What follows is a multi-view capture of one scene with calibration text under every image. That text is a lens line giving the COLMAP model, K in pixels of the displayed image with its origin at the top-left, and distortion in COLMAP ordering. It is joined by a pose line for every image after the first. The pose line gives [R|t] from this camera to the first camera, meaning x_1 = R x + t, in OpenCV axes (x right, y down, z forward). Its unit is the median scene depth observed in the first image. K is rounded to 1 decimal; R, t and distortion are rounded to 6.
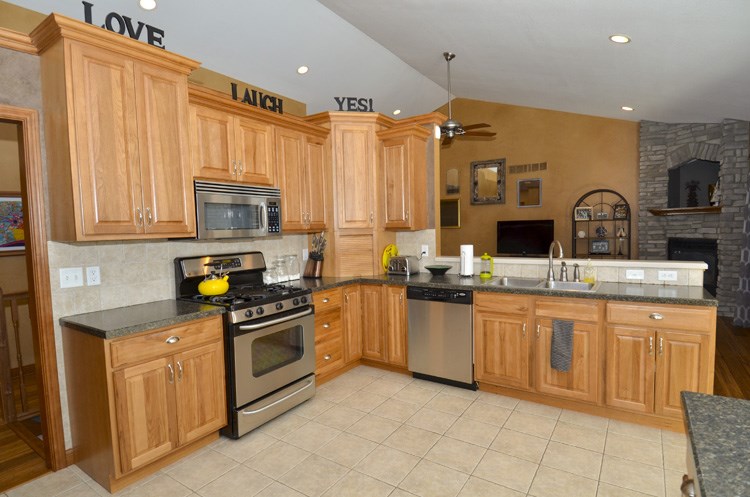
lens RADIAL K [[390.1, 0, 373.9], [0, 390.1, 252.6], [0, 0, 1]] dist [0.012743, -0.014465]
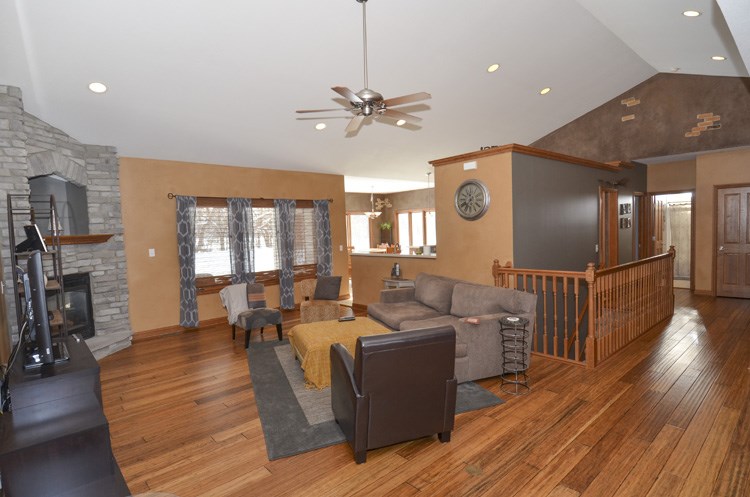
lens RADIAL K [[390.1, 0, 381.3], [0, 390.1, 252.6], [0, 0, 1]] dist [0.012743, -0.014465]
pose [[-0.969850, 0.049135, 0.238698, 0.016220], [0.078381, 0.990313, 0.114617, -0.123687], [-0.230754, 0.129871, -0.964306, 1.635304]]
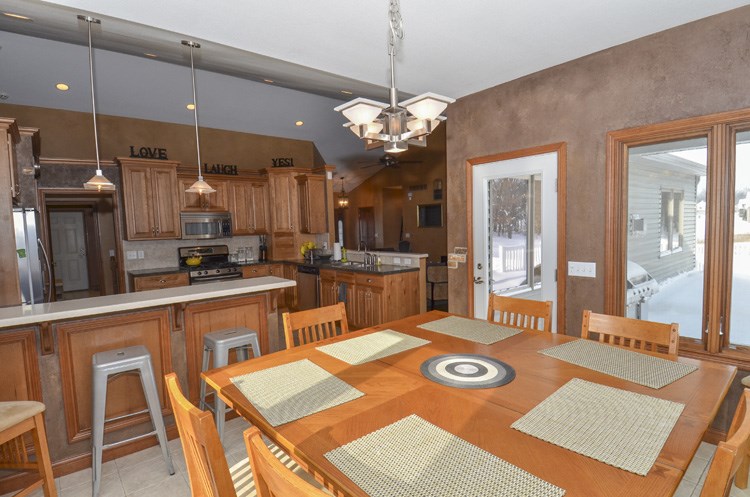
lens RADIAL K [[390.1, 0, 382.0], [0, 390.1, 253.8], [0, 0, 1]] dist [0.012743, -0.014465]
pose [[0.964443, 0.017430, -0.263716, 0.535554], [-0.011864, 0.999672, 0.022683, -0.006992], [0.264025, -0.018748, 0.964334, -0.368367]]
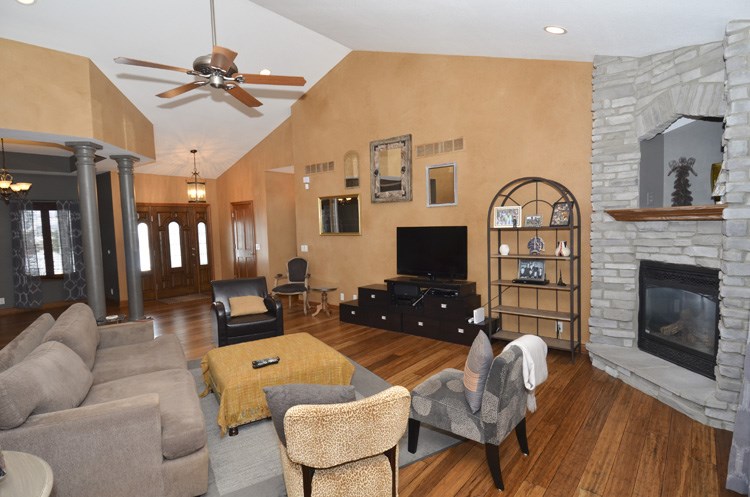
lens RADIAL K [[390.1, 0, 368.8], [0, 390.1, 252.4], [0, 0, 1]] dist [0.012743, -0.014465]
pose [[0.994622, 0.004114, -0.103488, 0.456779], [-0.002940, 0.999930, 0.011488, -0.059149], [0.103528, -0.011122, 0.994564, 0.427259]]
